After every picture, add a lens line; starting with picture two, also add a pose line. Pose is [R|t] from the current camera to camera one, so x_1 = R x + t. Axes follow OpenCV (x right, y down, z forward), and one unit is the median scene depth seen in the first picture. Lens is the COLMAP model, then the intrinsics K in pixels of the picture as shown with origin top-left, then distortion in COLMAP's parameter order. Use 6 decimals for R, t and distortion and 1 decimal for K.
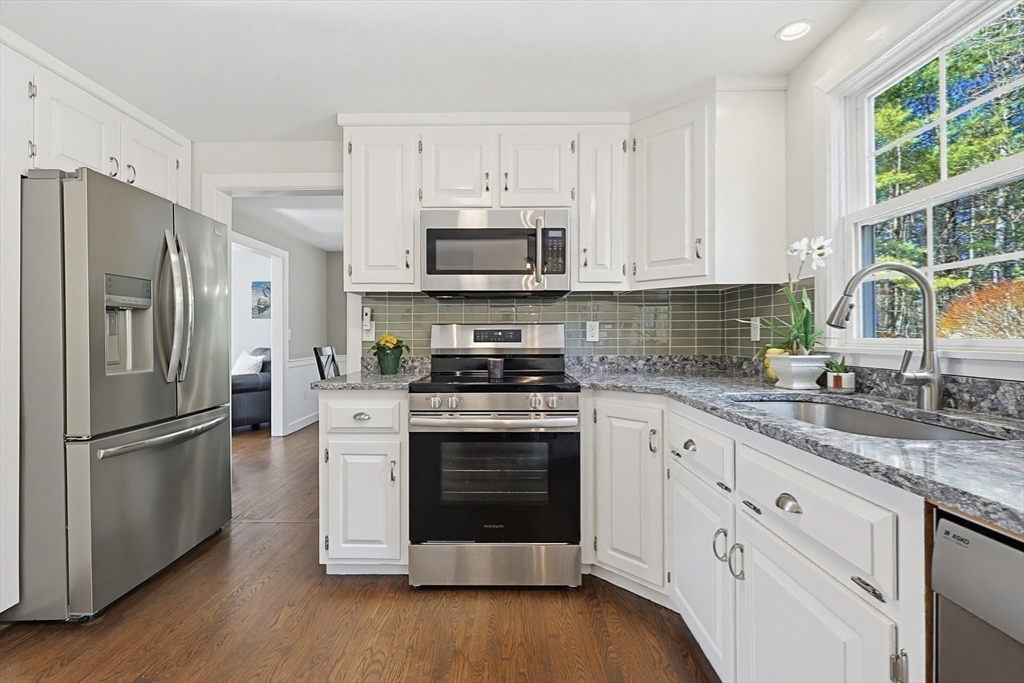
lens RADIAL K [[452.0, 0, 501.3], [0, 452.0, 337.1], [0, 0, 1]] dist [-0.002060, 0.000303]
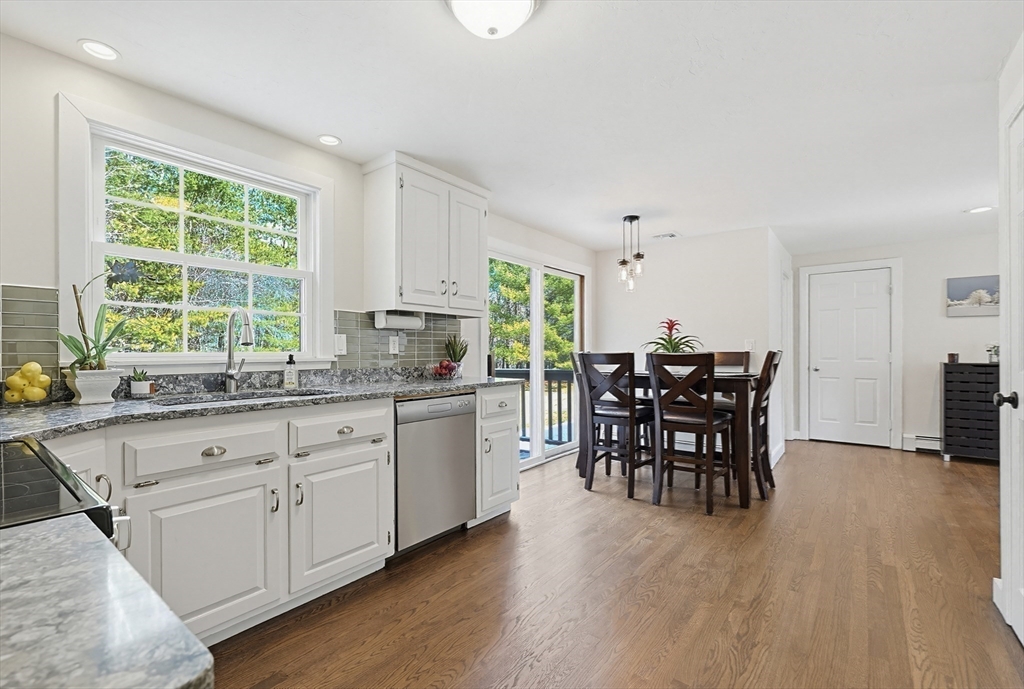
lens RADIAL K [[453.7, 0, 507.7], [0, 453.7, 353.0], [0, 0, 1]] dist [-0.000095, 0.000242]
pose [[-0.796443, 0.002717, 0.604707, -0.576788], [0.007655, 0.999955, 0.005590, 0.003007], [-0.604665, 0.009081, -0.796428, 1.045739]]
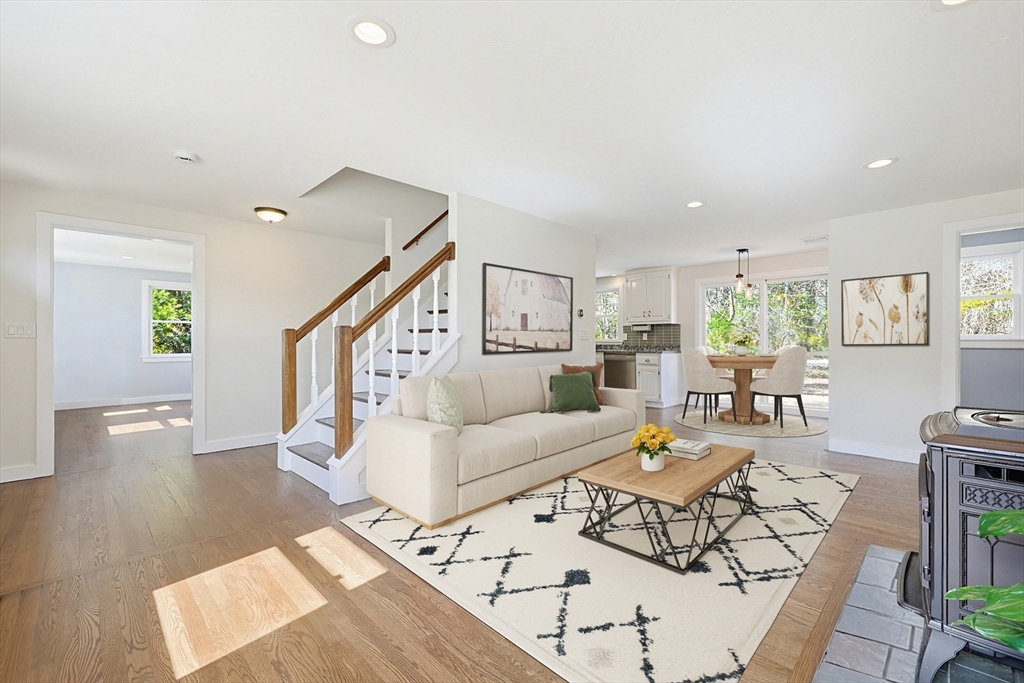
lens RADIAL K [[438.6, 0, 502.6], [0, 438.6, 340.6], [0, 0, 1]] dist [-0.001850, -0.000114]
pose [[0.714834, 0.002991, 0.699288, -2.846780], [0.001140, 0.999985, -0.005443, 0.035187], [-0.699293, 0.004688, 0.714820, -1.695128]]
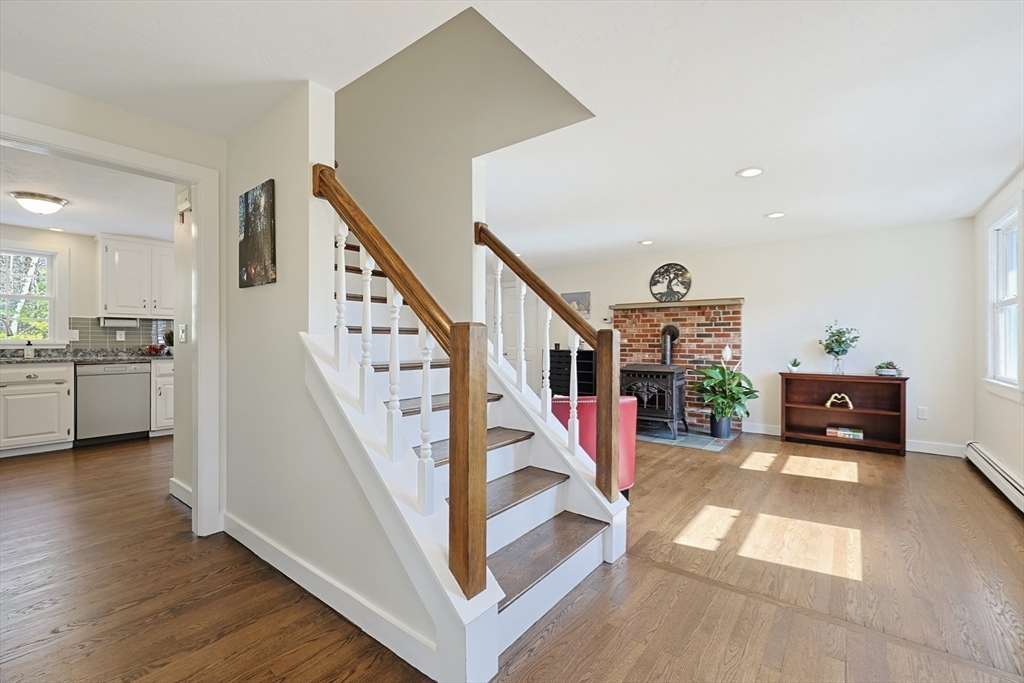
lens RADIAL K [[438.0, 0, 515.4], [0, 438.0, 338.1], [0, 0, 1]] dist [-0.002303, -0.000235]
pose [[-0.799008, 0.001844, 0.601317, -2.695838], [0.000579, 0.999997, -0.002297, 0.003045], [-0.601320, -0.001487, -0.799007, 0.743249]]
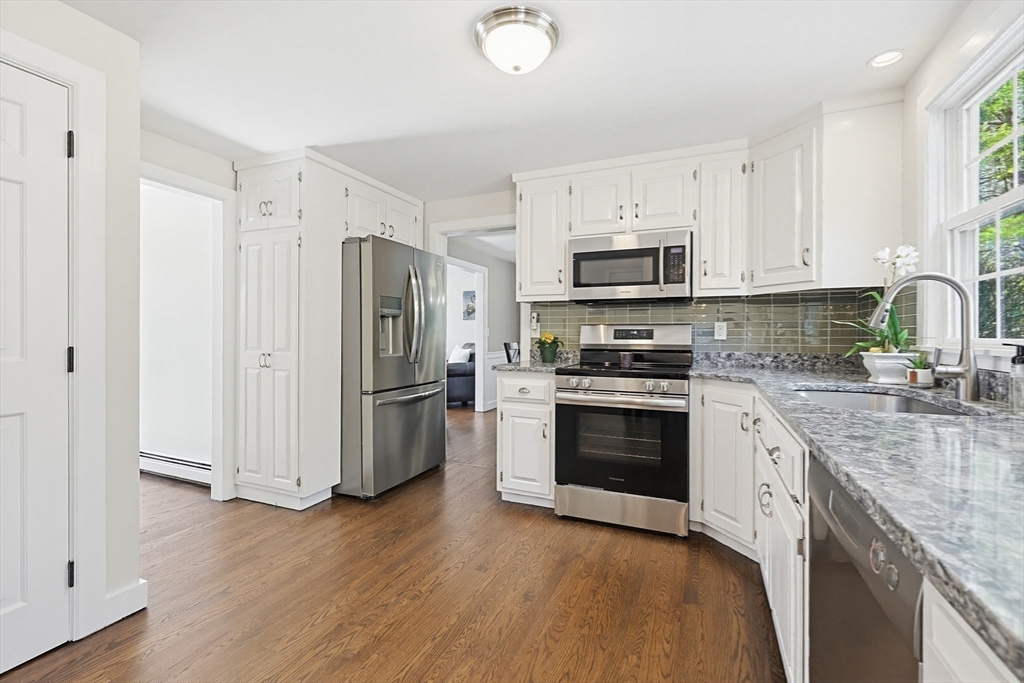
lens RADIAL K [[438.0, 0, 515.4], [0, 438.0, 338.1], [0, 0, 1]] dist [-0.002303, -0.000235]
pose [[0.923694, 0.008385, -0.383039, 0.188457], [-0.006219, 0.999957, 0.006893, 0.001736], [0.383080, -0.003985, 0.923706, -0.275740]]
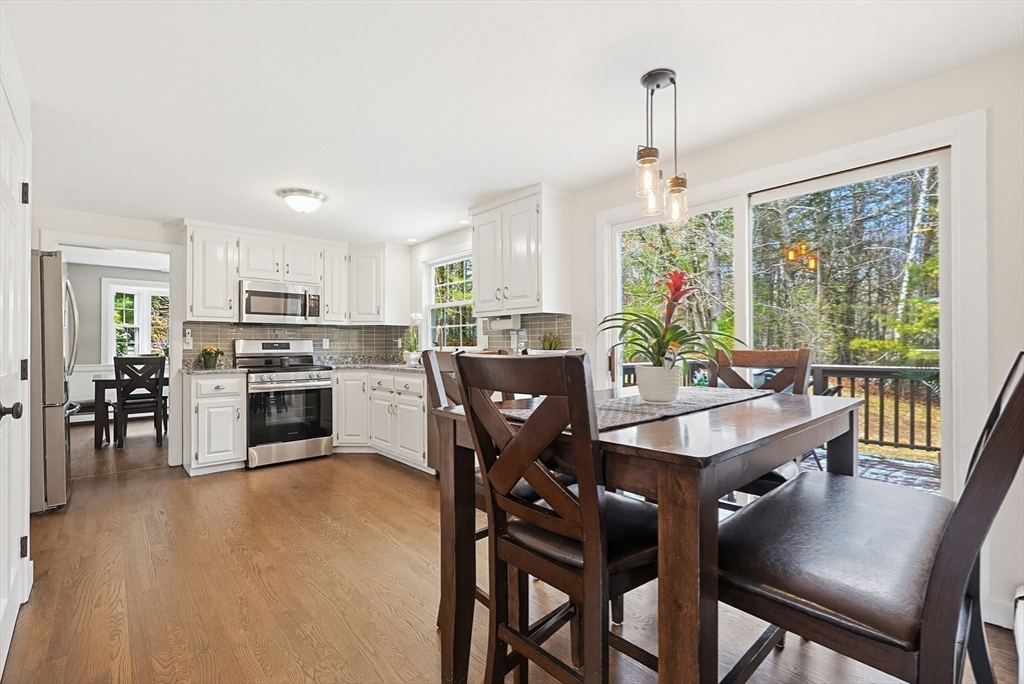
lens RADIAL K [[452.3, 0, 501.4], [0, 452.3, 345.2], [0, 0, 1]] dist [-0.000862, 0.000162]
pose [[0.742660, -0.000251, 0.669669, -0.707108], [0.004014, 0.999984, -0.004077, 0.005656], [-0.669657, 0.005715, 0.742649, -1.255641]]
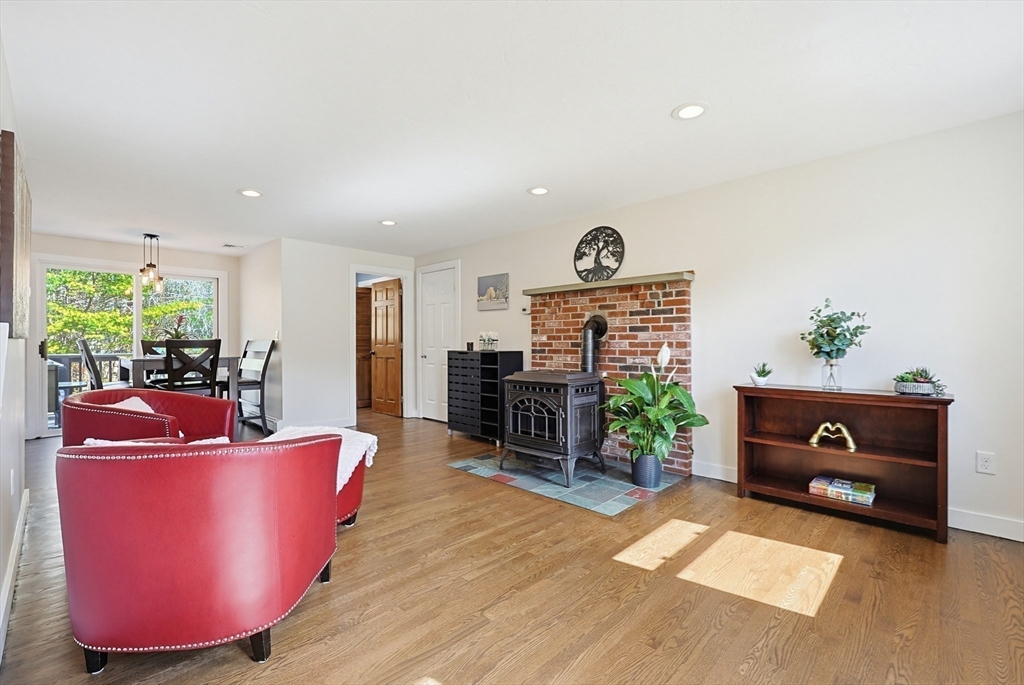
lens RADIAL K [[447.6, 0, 512.0], [0, 447.6, 342.5], [0, 0, 1]] dist [-0.002441, -0.000222]
pose [[-0.722298, 0.002094, 0.691579, -2.909259], [0.004429, 0.999989, 0.001598, 0.032206], [-0.691568, 0.004217, -0.722299, -0.392868]]
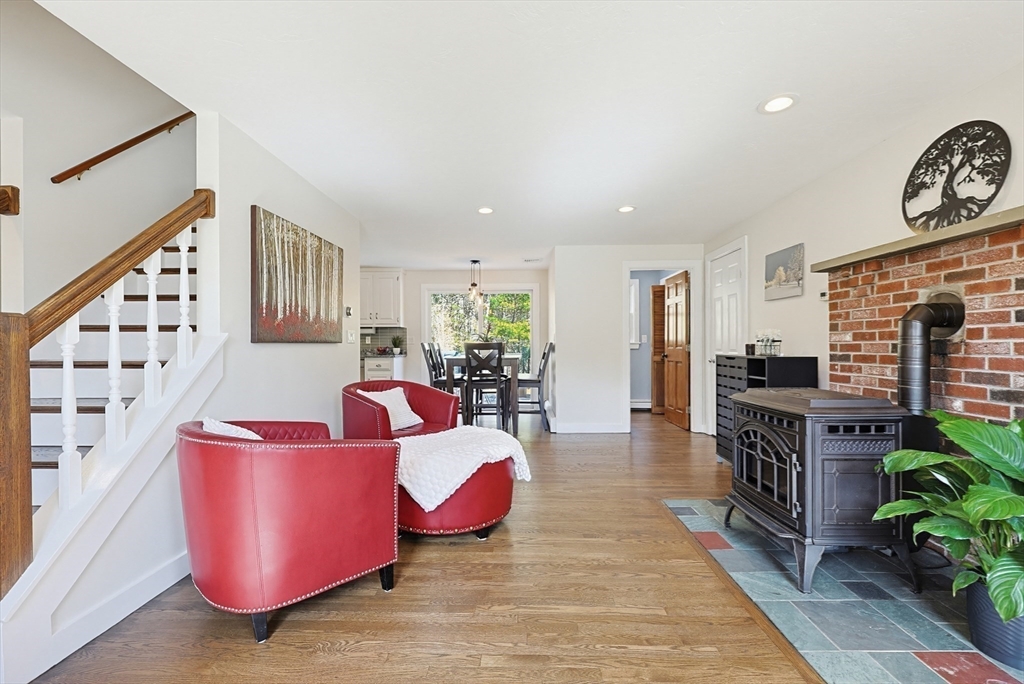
lens RADIAL K [[443.1, 0, 512.0], [0, 443.1, 346.0], [0, 0, 1]] dist [-0.000093, -0.000131]
pose [[0.015032, -0.001091, 0.999886, -2.882792], [0.007144, 0.999974, 0.000983, 0.033396], [-0.999861, 0.007128, 0.015040, -1.079164]]
